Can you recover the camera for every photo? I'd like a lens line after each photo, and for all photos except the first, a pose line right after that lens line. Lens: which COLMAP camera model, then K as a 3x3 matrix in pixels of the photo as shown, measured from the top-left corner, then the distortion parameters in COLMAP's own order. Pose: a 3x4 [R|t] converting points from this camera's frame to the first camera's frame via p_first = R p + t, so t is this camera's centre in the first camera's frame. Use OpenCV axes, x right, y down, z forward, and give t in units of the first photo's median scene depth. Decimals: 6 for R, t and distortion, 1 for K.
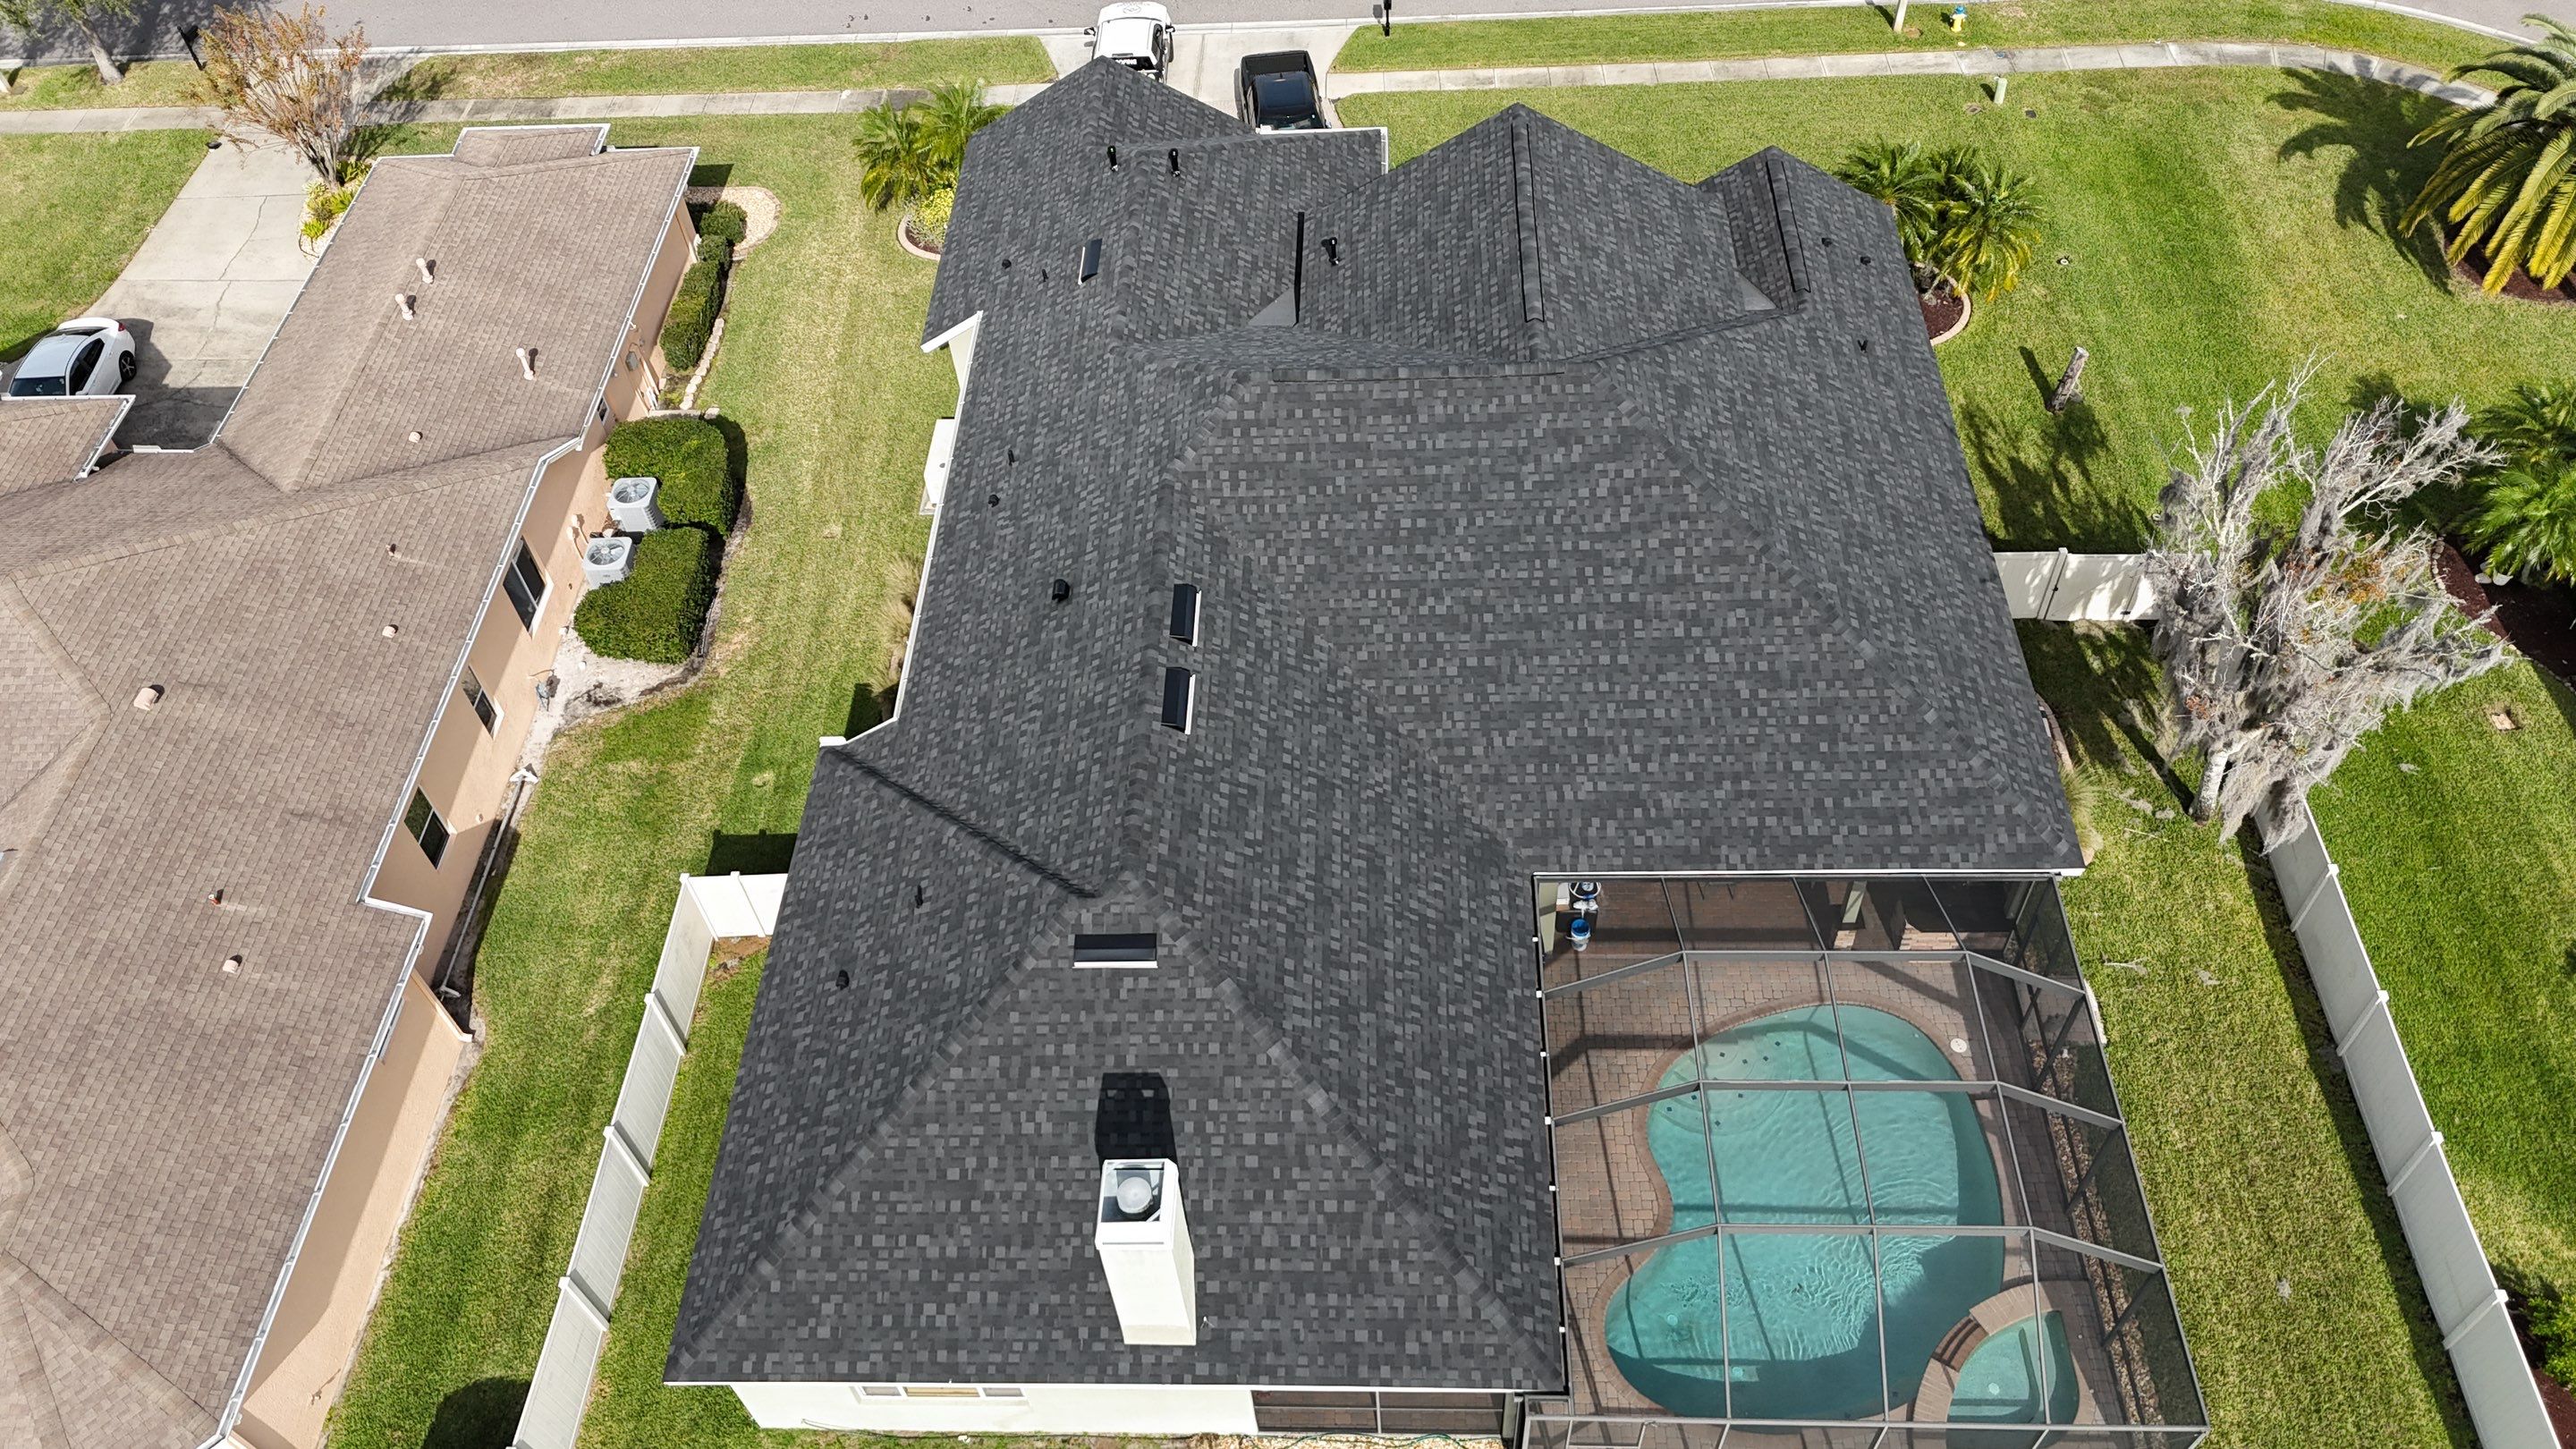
lens RADIAL K [[1889.6, 0, 1283.2], [0, 1889.6, 718.4], [0, 0, 1]] dist [0.077859, -0.076464]
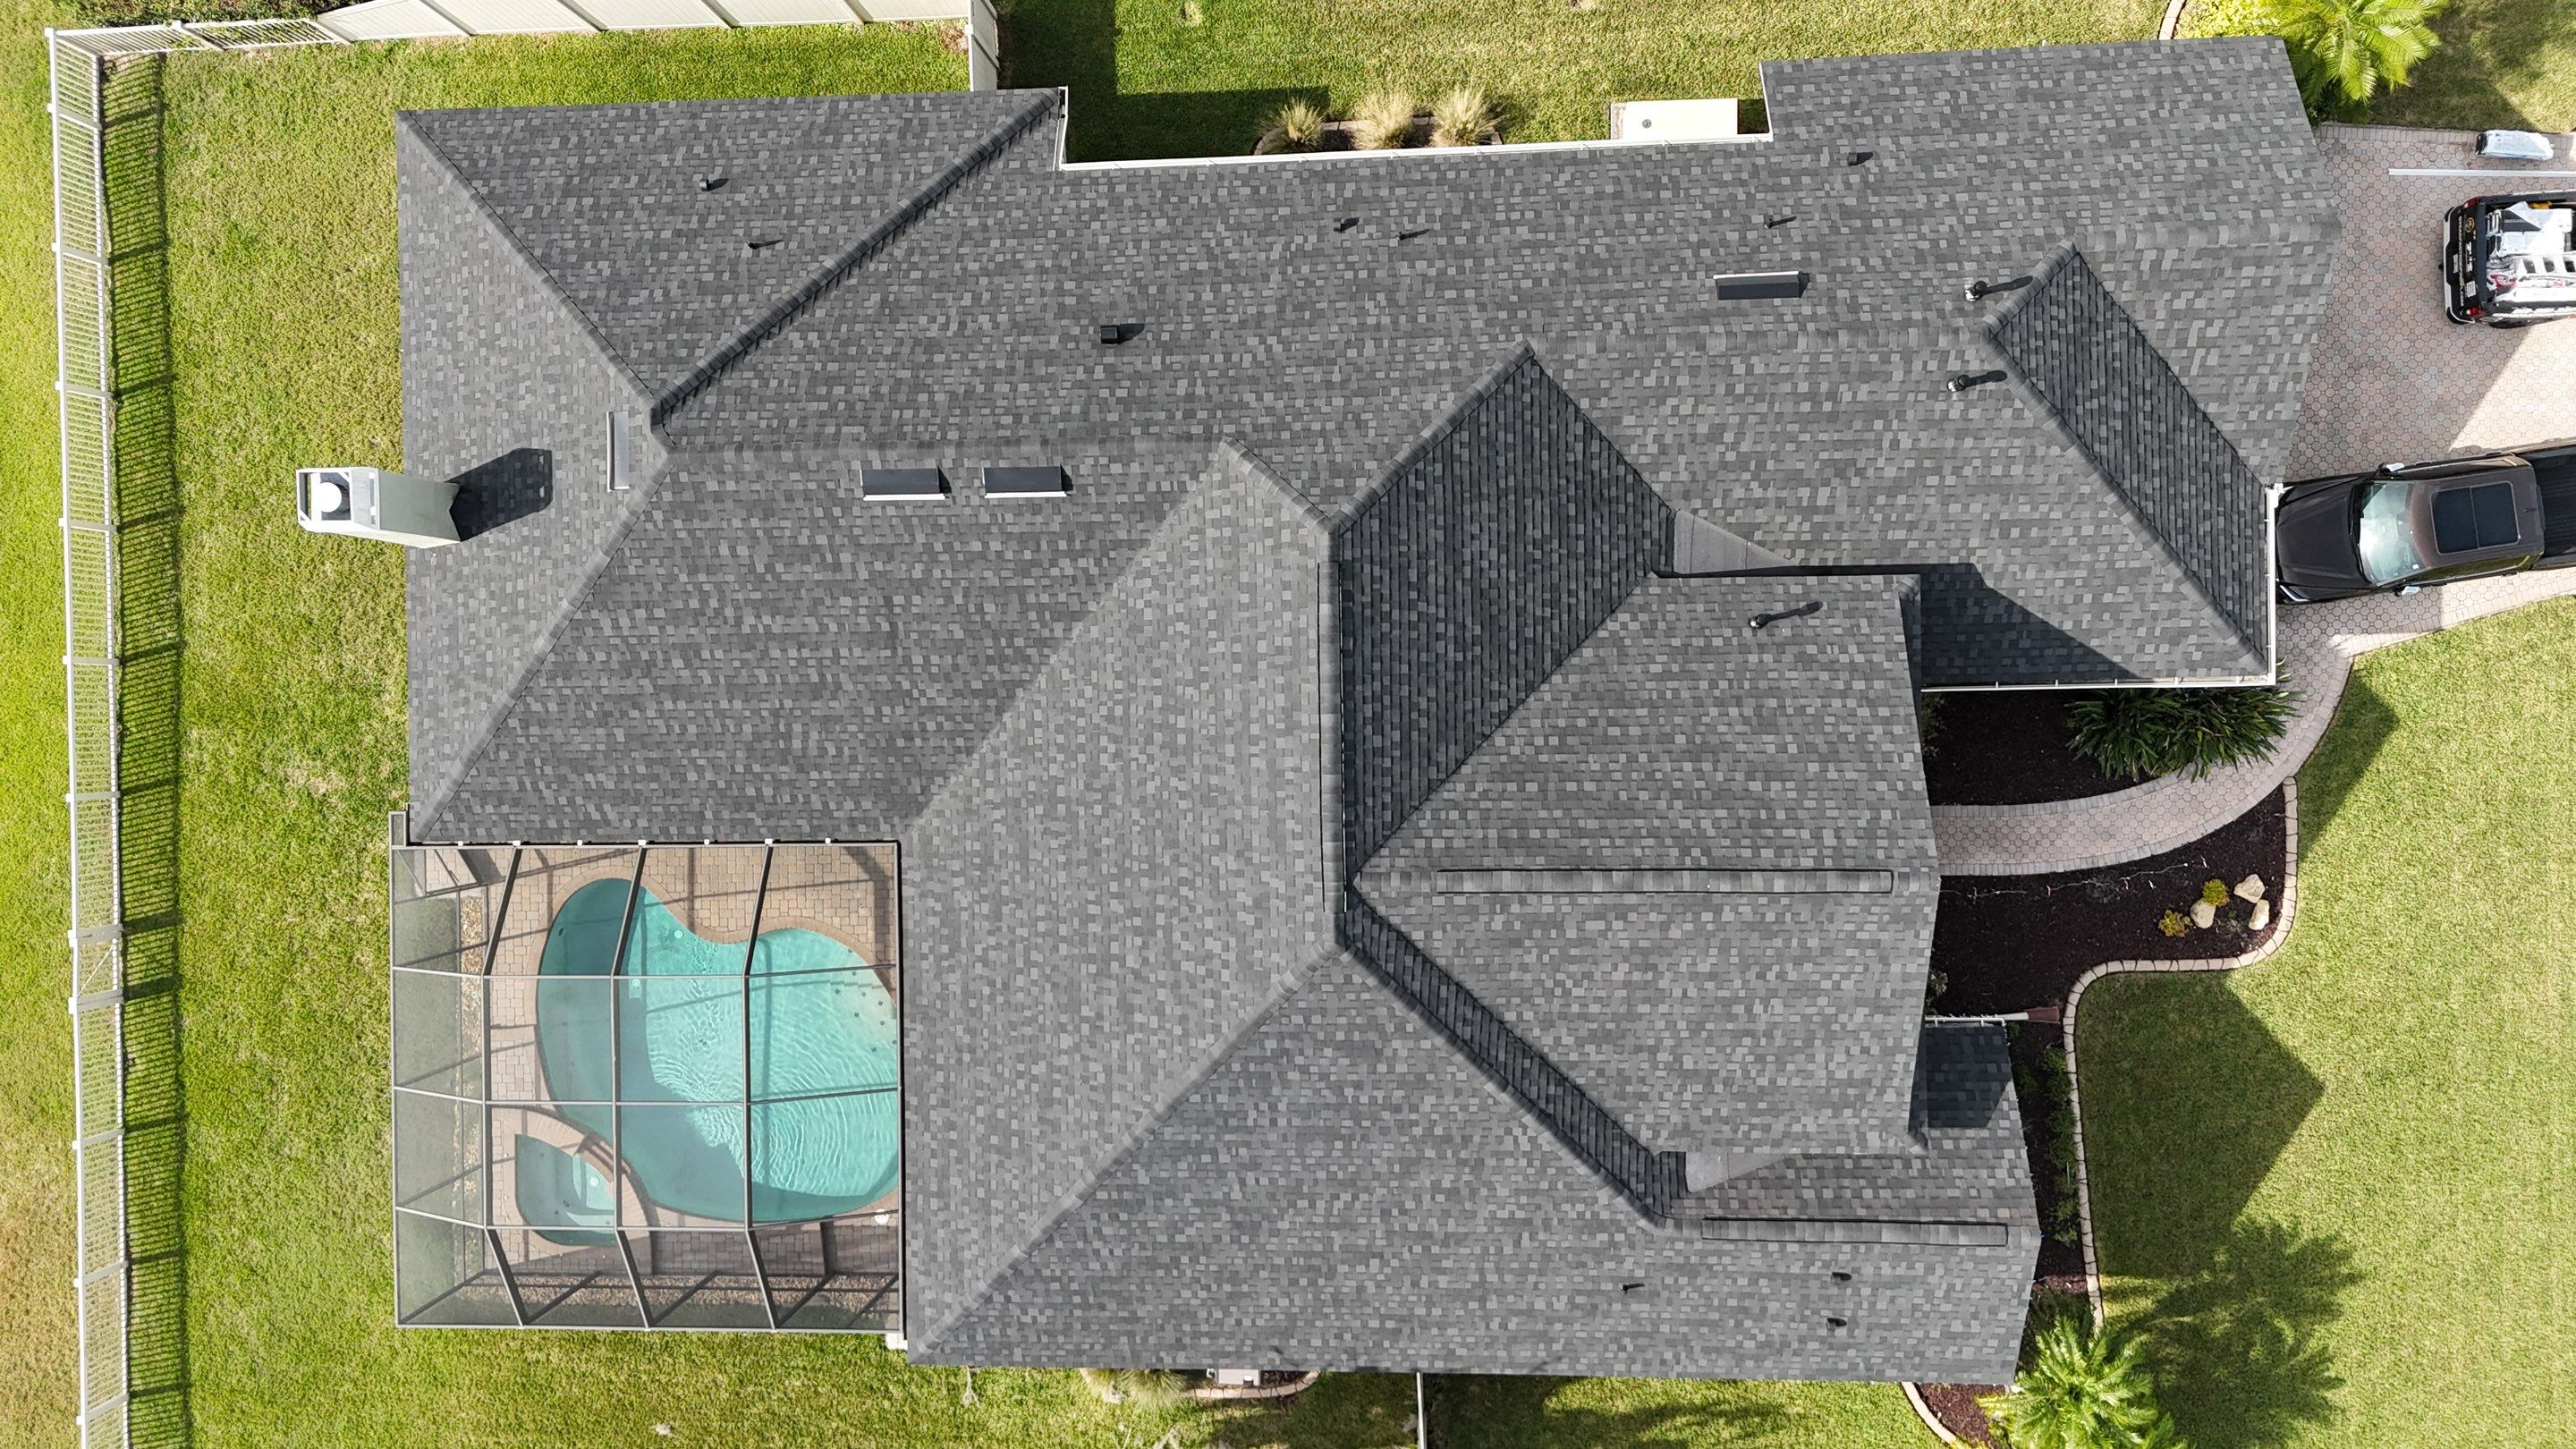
lens RADIAL K [[1889.6, 0, 1289.3], [0, 1889.6, 722.6], [0, 0, 1]] dist [0.077859, -0.076464]
pose [[0.048748, 0.996601, 0.066404, 0.009438], [-0.706162, -0.012628, 0.707937, -0.770969], [0.706370, -0.081403, 0.703147, 0.420568]]
